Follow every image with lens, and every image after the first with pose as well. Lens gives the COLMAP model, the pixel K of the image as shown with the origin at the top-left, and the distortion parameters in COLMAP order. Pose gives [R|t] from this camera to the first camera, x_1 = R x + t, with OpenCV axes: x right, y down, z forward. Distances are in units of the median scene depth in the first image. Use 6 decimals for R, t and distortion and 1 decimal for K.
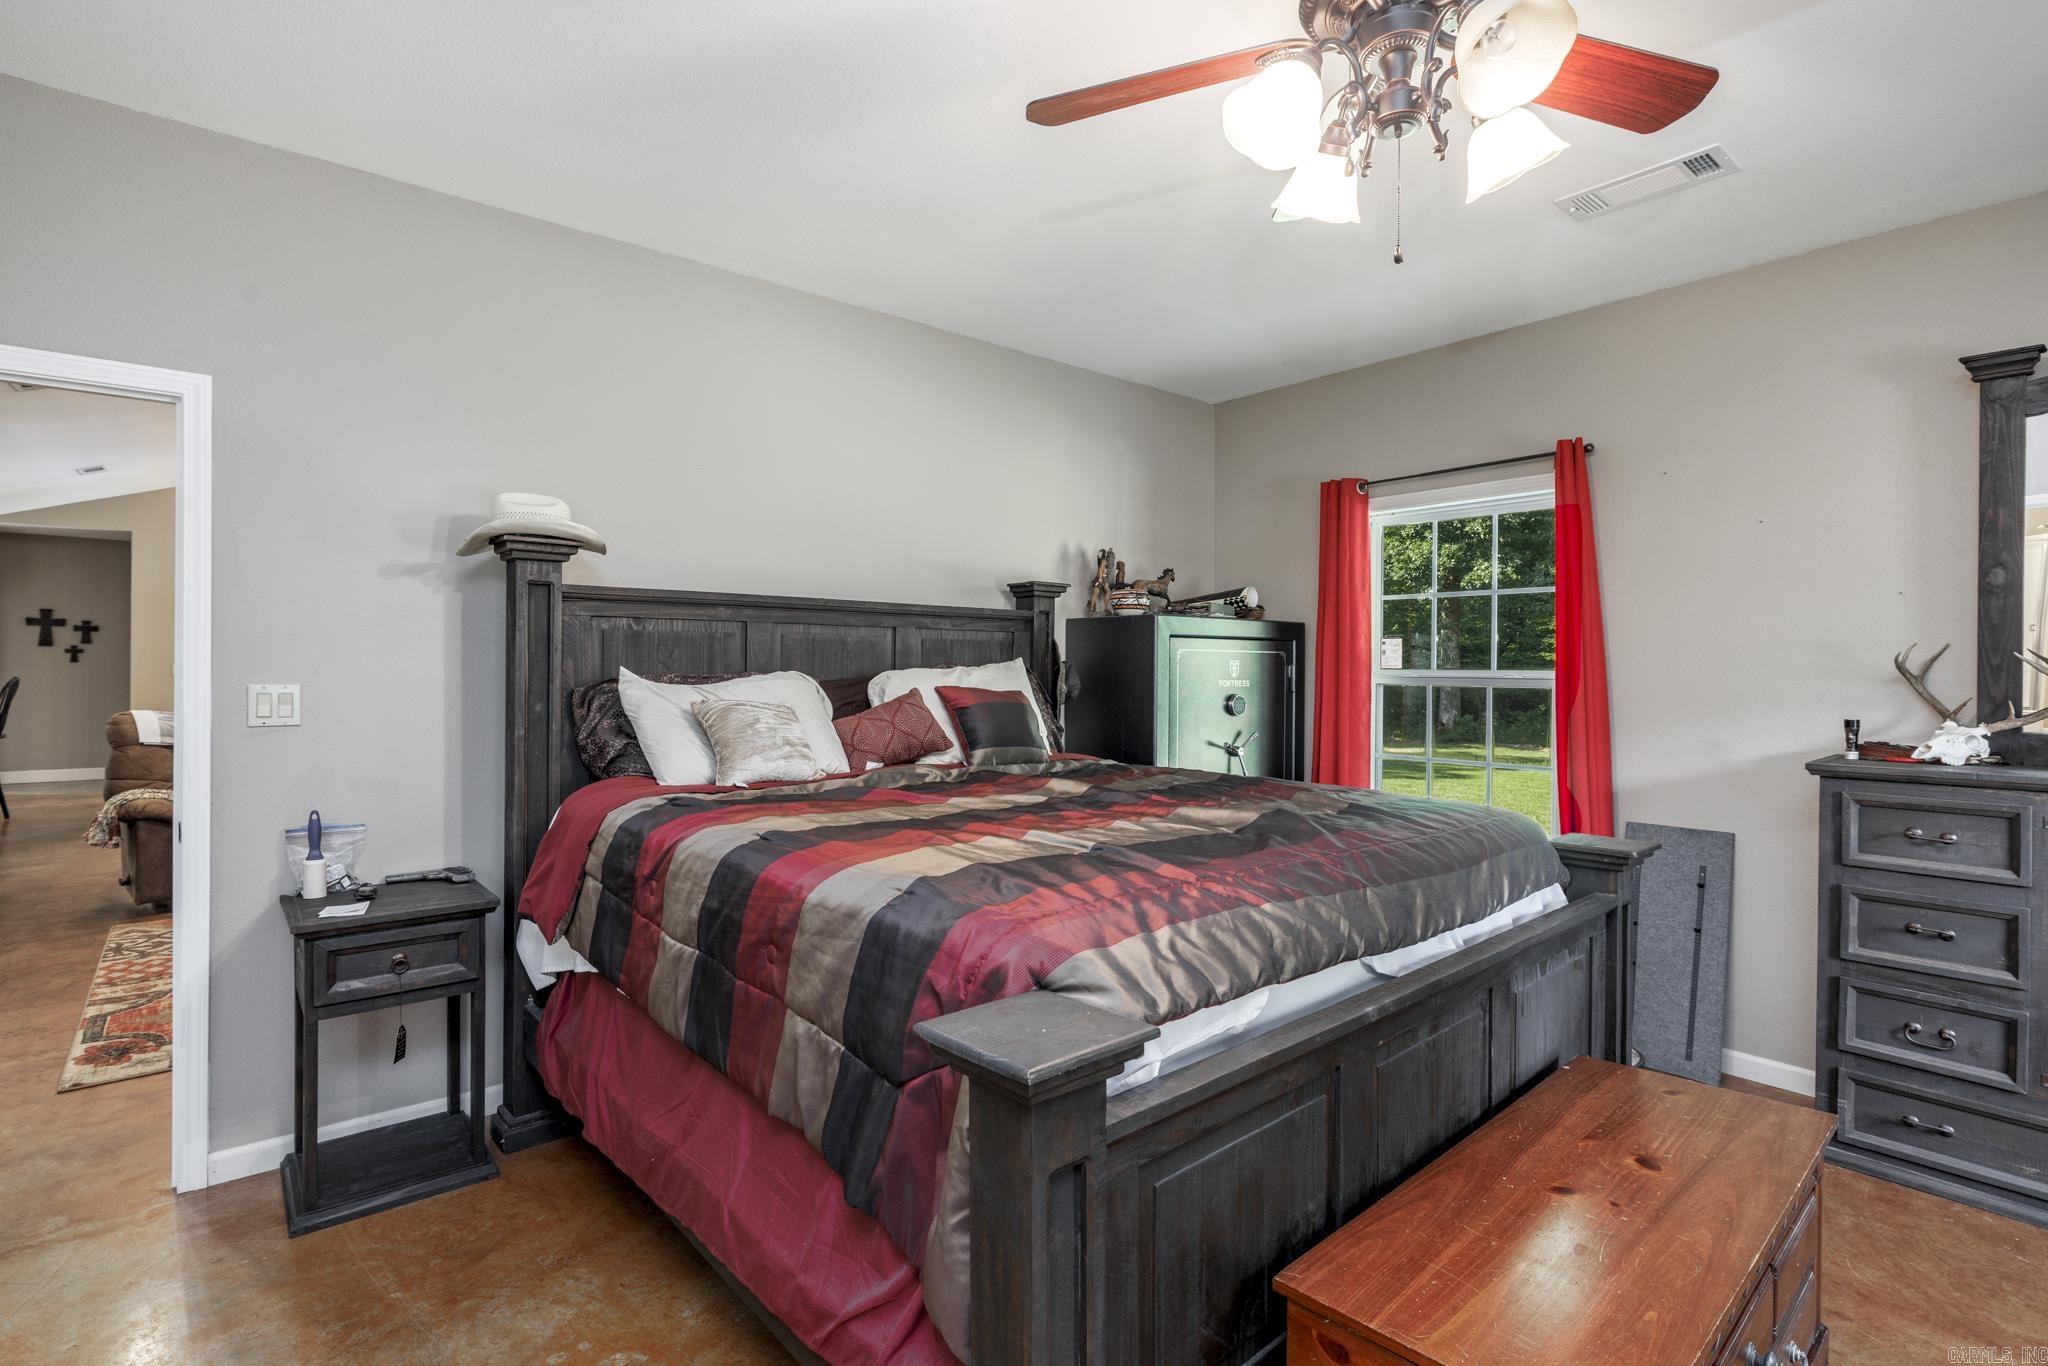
lens RADIAL K [[962.4, 0, 1017.6], [0, 962.4, 664.1], [0, 0, 1]] dist [-0.000214, -0.000063]
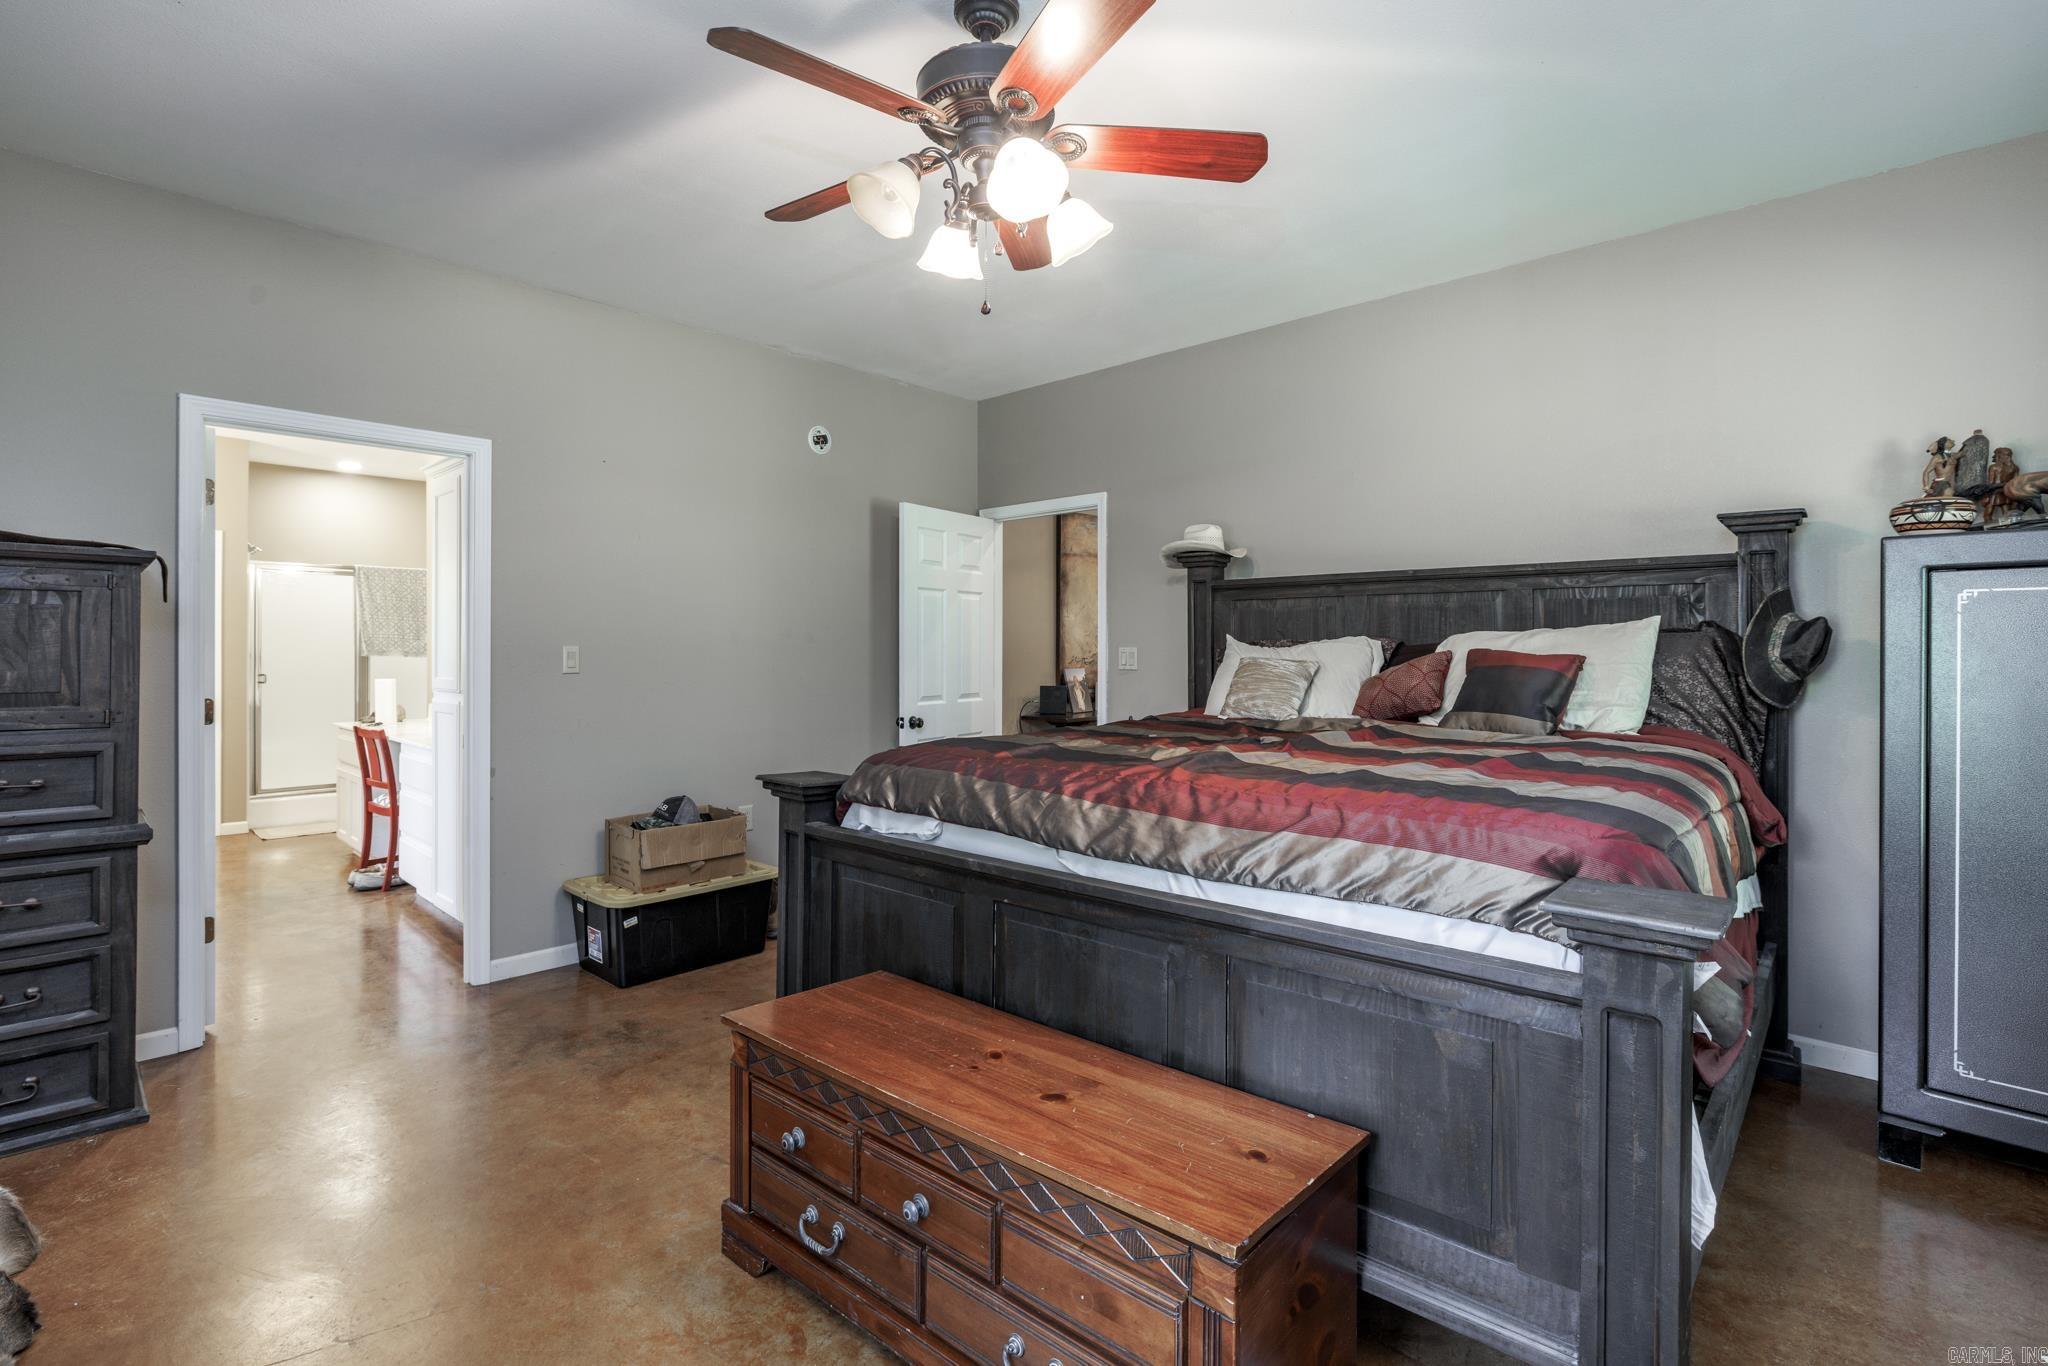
lens RADIAL K [[962.4, 0, 1017.6], [0, 962.4, 664.1], [0, 0, 1]] dist [-0.000214, -0.000063]
pose [[0.129066, 0.008651, -0.991598, 0.890451], [0.003831, 0.999950, 0.009222, 0.029044], [0.991629, -0.004989, 0.129026, 0.448528]]
